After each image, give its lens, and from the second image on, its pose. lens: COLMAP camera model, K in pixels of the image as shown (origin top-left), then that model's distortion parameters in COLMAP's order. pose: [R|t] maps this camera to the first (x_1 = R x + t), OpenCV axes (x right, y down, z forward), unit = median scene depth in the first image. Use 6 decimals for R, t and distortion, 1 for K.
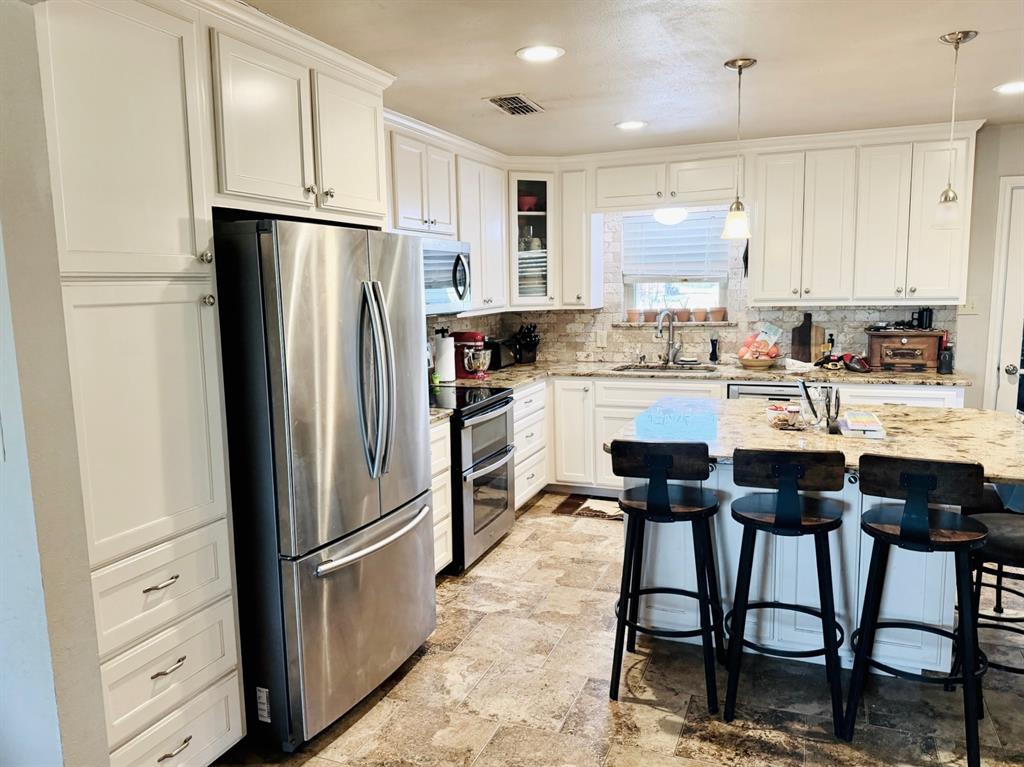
lens RADIAL K [[721.1, 0, 518.9], [0, 721.1, 380.7], [0, 0, 1]] dist [0.104811, -0.142774]
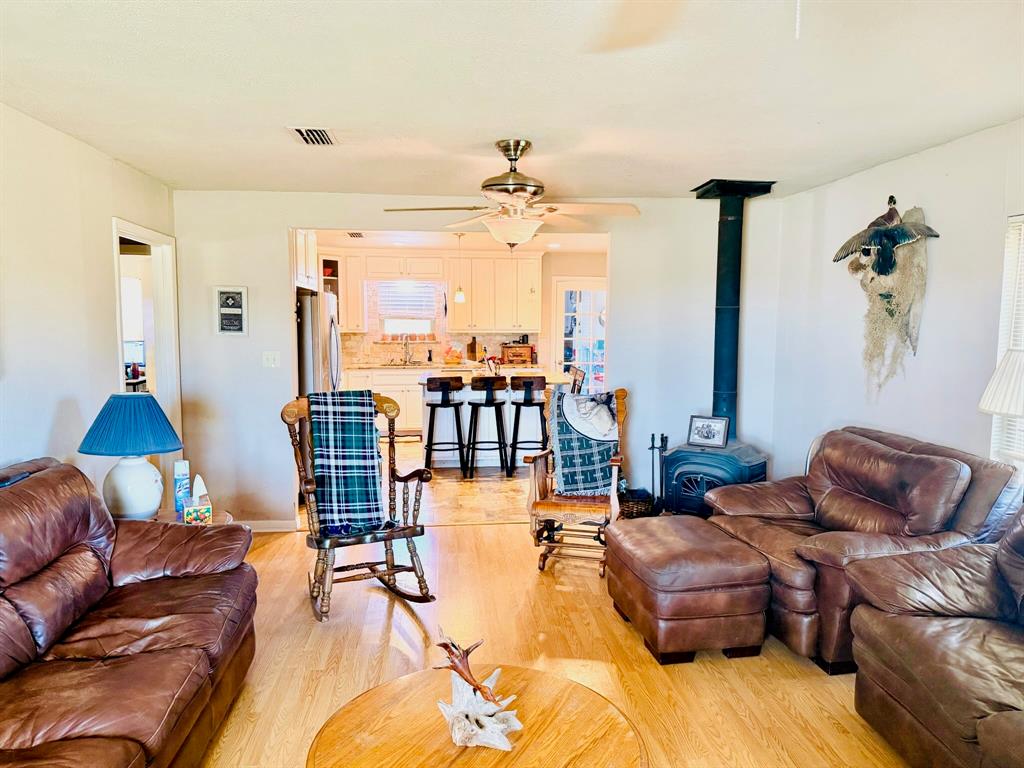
lens RADIAL K [[721.1, 0, 518.9], [0, 721.1, 381.2], [0, 0, 1]] dist [0.104811, -0.142774]
pose [[0.876242, -0.019548, 0.481475, -0.444818], [0.043873, 0.998263, -0.039314, 0.111377], [-0.479870, 0.055572, 0.875578, -0.768573]]
